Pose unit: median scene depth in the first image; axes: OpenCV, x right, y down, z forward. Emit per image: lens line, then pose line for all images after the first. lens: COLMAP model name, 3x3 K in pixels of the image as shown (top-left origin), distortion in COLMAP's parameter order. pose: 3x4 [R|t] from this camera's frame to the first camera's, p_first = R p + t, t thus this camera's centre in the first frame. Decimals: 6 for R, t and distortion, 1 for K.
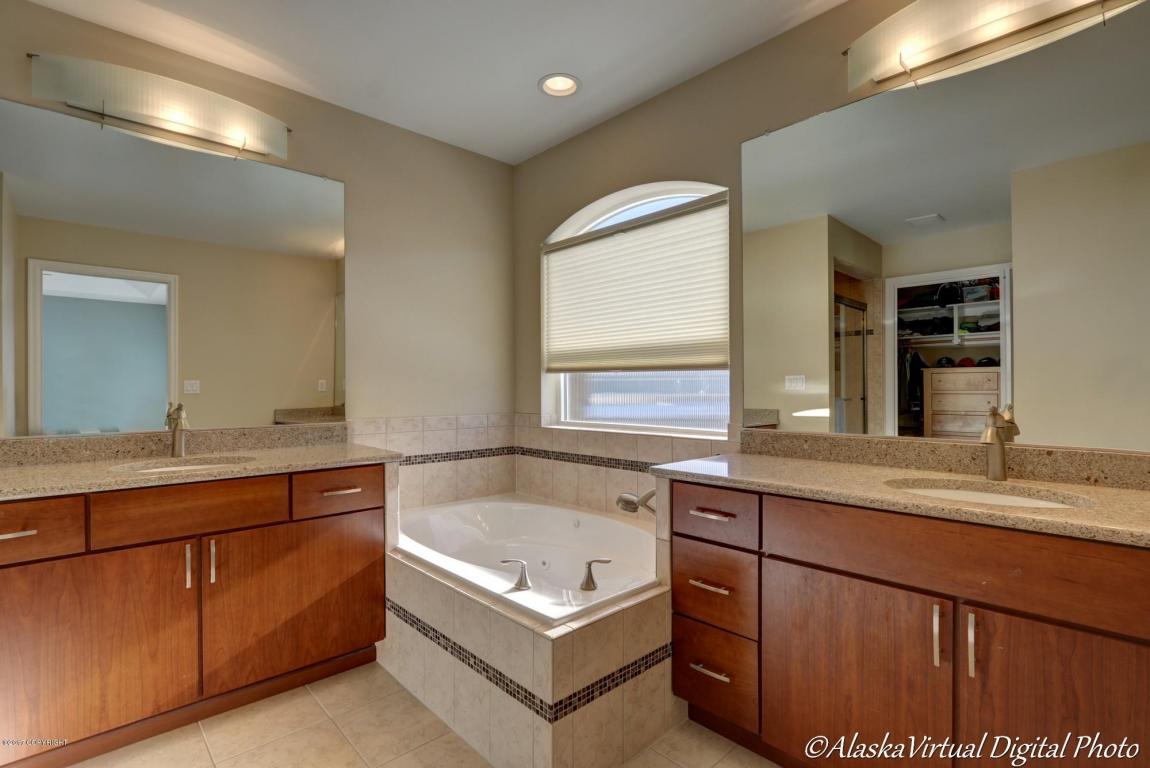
lens RADIAL K [[537.6, 0, 569.5], [0, 537.6, 385.7], [0, 0, 1]] dist [-0.019036, 0.000858]
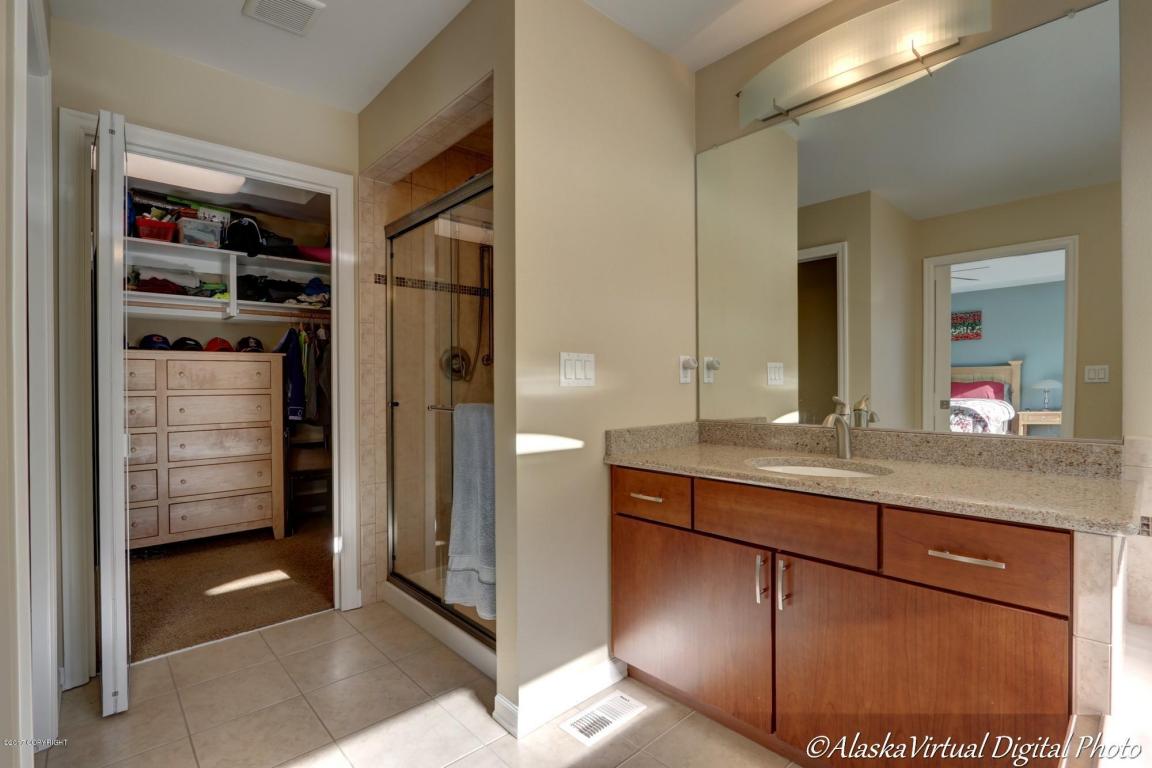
lens RADIAL K [[538.5, 0, 570.4], [0, 538.5, 385.7], [0, 0, 1]] dist [-0.019036, 0.000858]
pose [[-0.020827, 0.007806, -0.999753, 0.159843], [0.011080, 0.999910, 0.007577, 0.003381], [0.999722, -0.010920, -0.020912, 0.596353]]
